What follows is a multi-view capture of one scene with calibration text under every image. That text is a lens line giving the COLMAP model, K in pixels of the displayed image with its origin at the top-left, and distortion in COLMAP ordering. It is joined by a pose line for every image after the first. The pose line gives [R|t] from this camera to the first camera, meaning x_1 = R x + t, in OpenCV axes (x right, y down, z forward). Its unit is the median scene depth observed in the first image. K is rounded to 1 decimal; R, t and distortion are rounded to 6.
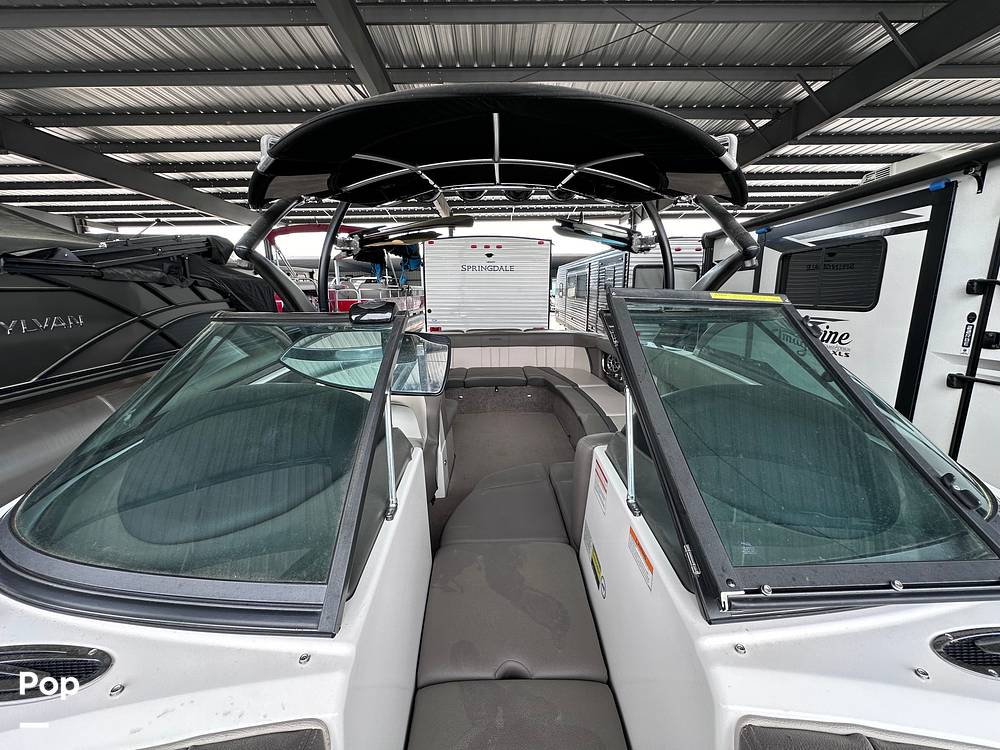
lens RADIAL K [[405.3, 0, 497.3], [0, 405.3, 375.8], [0, 0, 1]] dist [-0.001199, 0.000210]
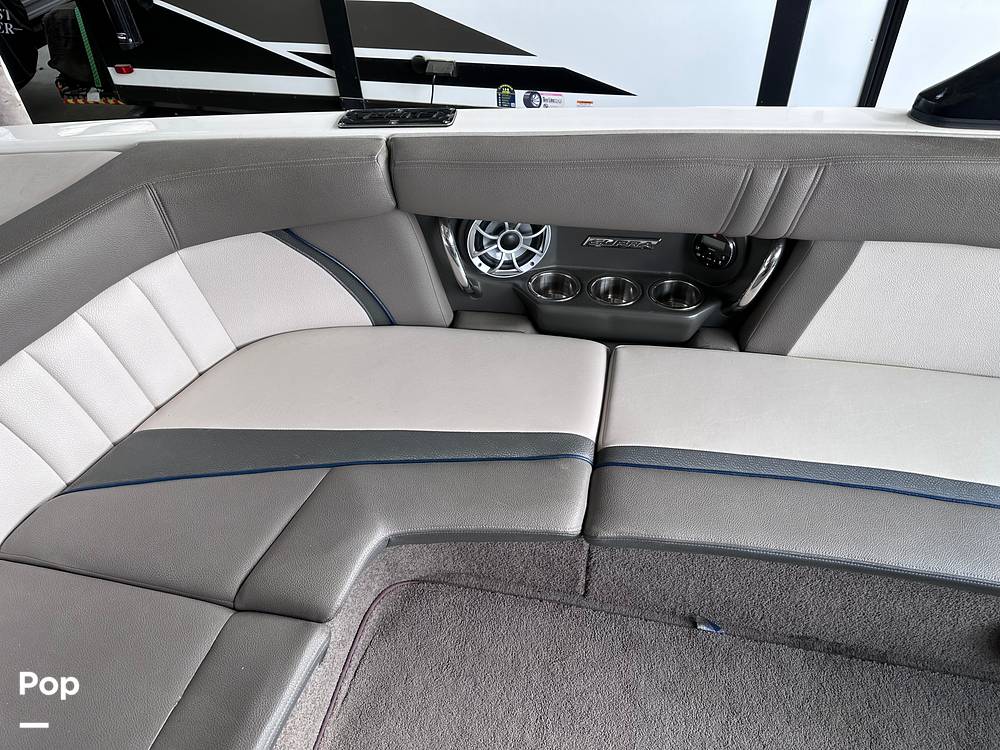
lens RADIAL K [[710.8, 0, 500.0], [0, 710.8, 375.0], [0, 0, 1]] dist [0.043354, -0.055211]
pose [[0.226446, -0.675909, 0.701334, -0.054440], [0.237107, 0.736630, 0.633369, -0.294370], [-0.944723, 0.022867, 0.327070, 1.126776]]
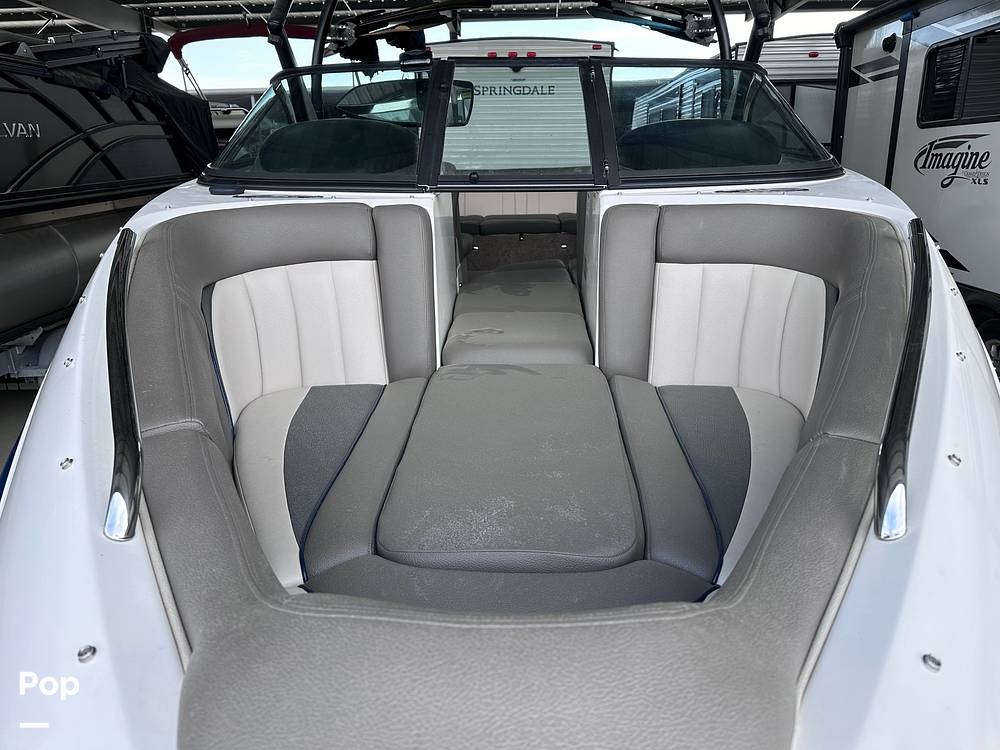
lens RADIAL K [[710.8, 0, 500.0], [0, 710.8, 375.0], [0, 0, 1]] dist [0.043354, -0.055211]
pose [[0.998850, 0.006400, -0.047511, 0.032025], [-0.002033, 0.995811, 0.091408, 0.232695], [0.047897, -0.091207, 0.994679, -0.500980]]
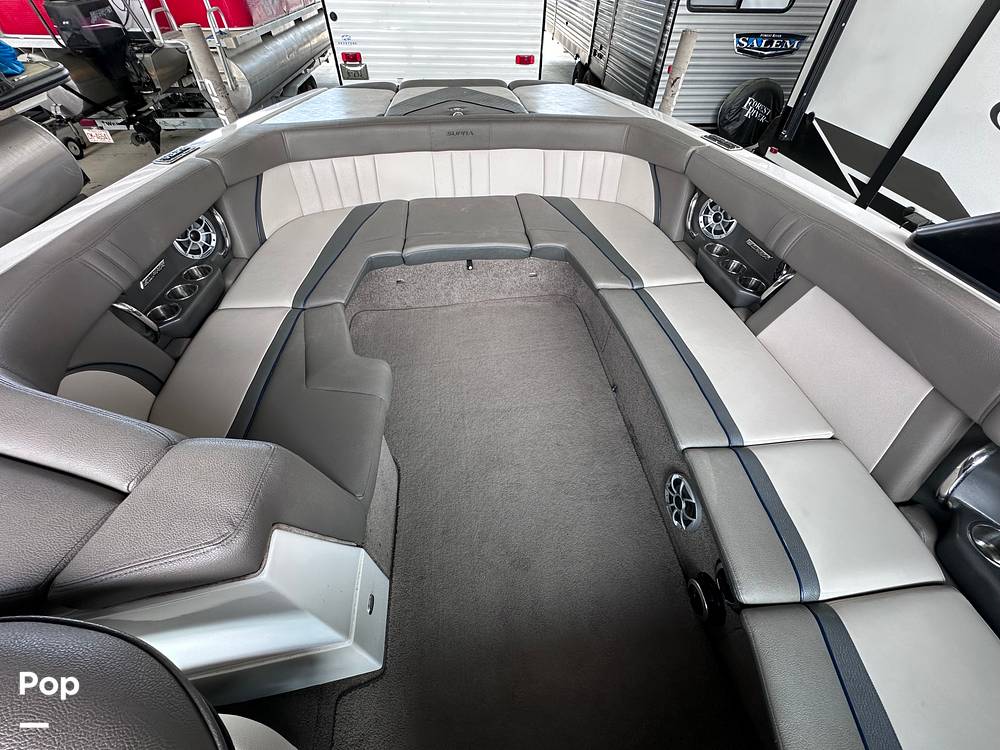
lens RADIAL K [[402.3, 0, 500.0], [0, 402.3, 375.0], [0, 0, 1]] dist [-0.003315, 0.000649]
pose [[0.995863, -0.051002, 0.075204, -0.012441], [-0.000630, 0.823734, 0.566976, -0.188834], [-0.090865, -0.564677, 0.820294, 0.688037]]
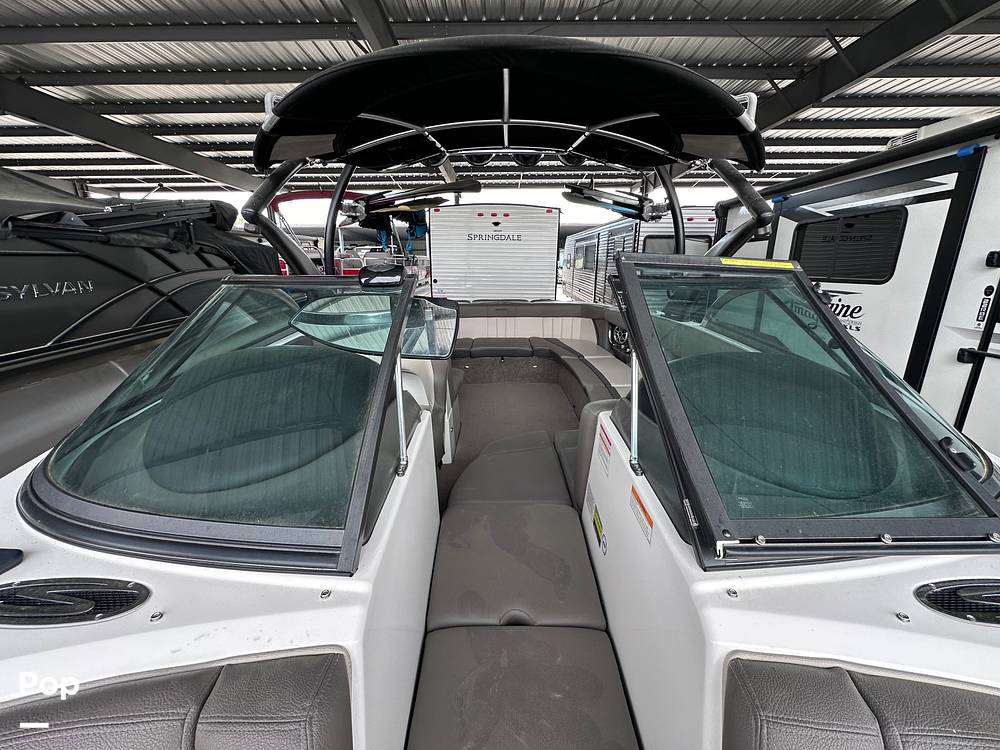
lens RADIAL K [[405.3, 0, 497.3], [0, 405.3, 375.8], [0, 0, 1]] dist [-0.001199, 0.000210]
pose [[0.999854, 0.011608, -0.012527, -0.002033], [-0.010732, 0.997636, 0.067872, 0.006927], [0.013285, -0.067727, 0.997615, -0.005587]]
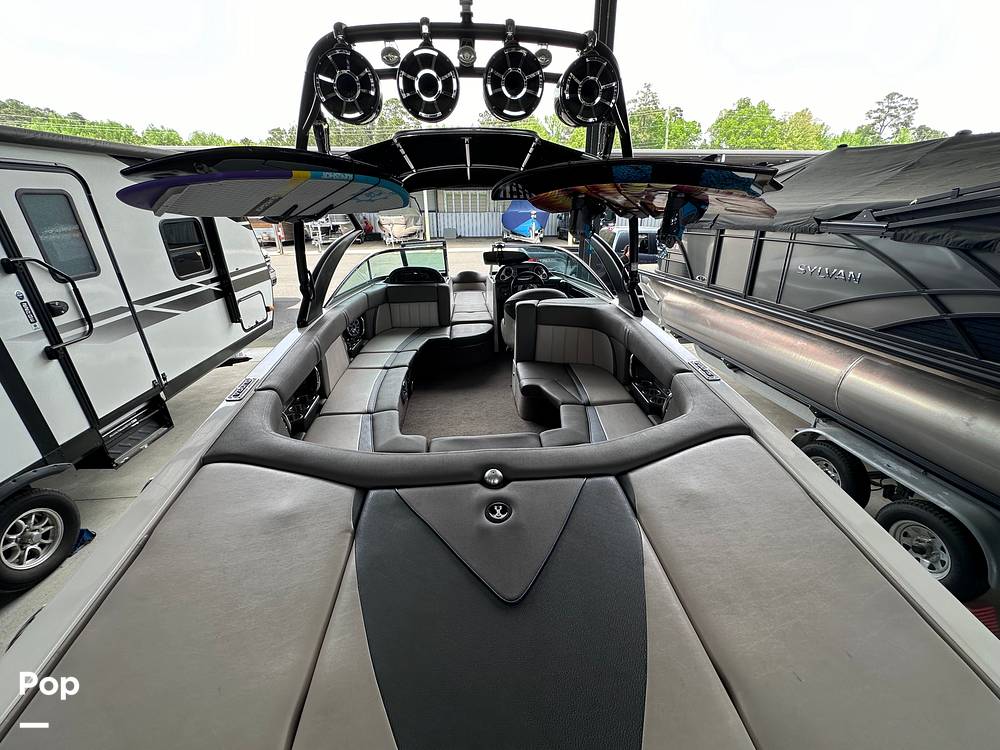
lens RADIAL K [[402.3, 0, 500.0], [0, 402.3, 375.0], [0, 0, 1]] dist [-0.003315, 0.000649]
pose [[-0.998648, 0.034083, -0.039247, -0.003487], [0.006018, 0.825763, 0.563984, -0.514738], [0.051631, 0.562986, -0.824852, 1.909674]]
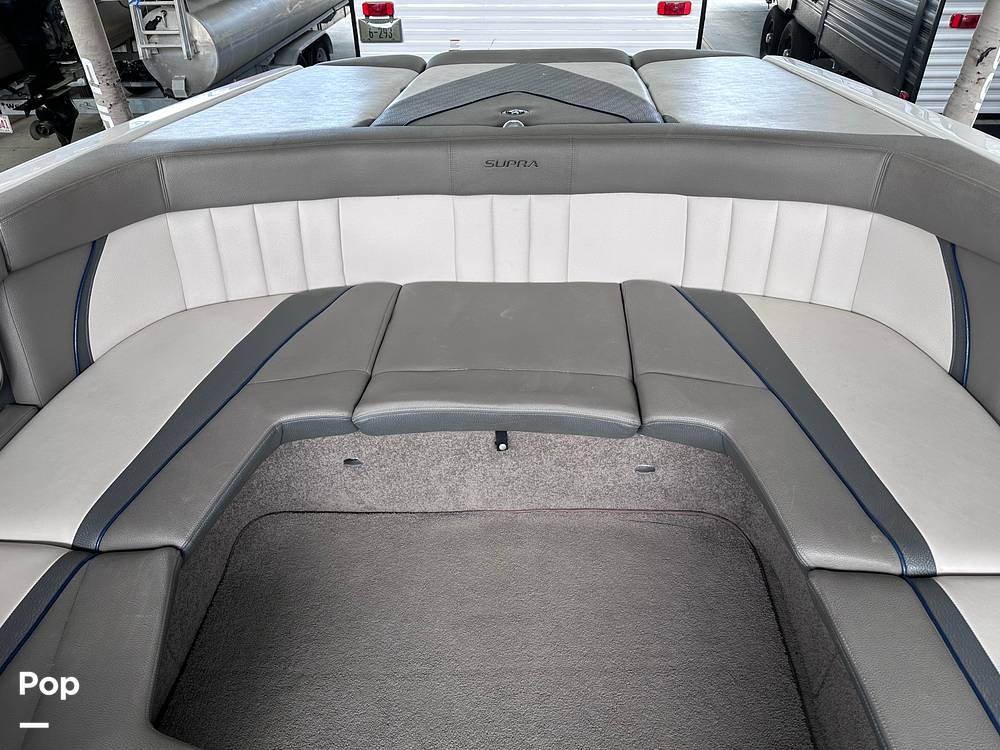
lens RADIAL K [[710.8, 0, 500.0], [0, 710.8, 375.0], [0, 0, 1]] dist [0.043354, -0.055211]
pose [[0.996431, 0.030150, -0.078847, 0.037437], [0.004401, 0.914220, 0.405193, -0.219611], [0.084300, -0.404094, 0.910825, 0.888125]]
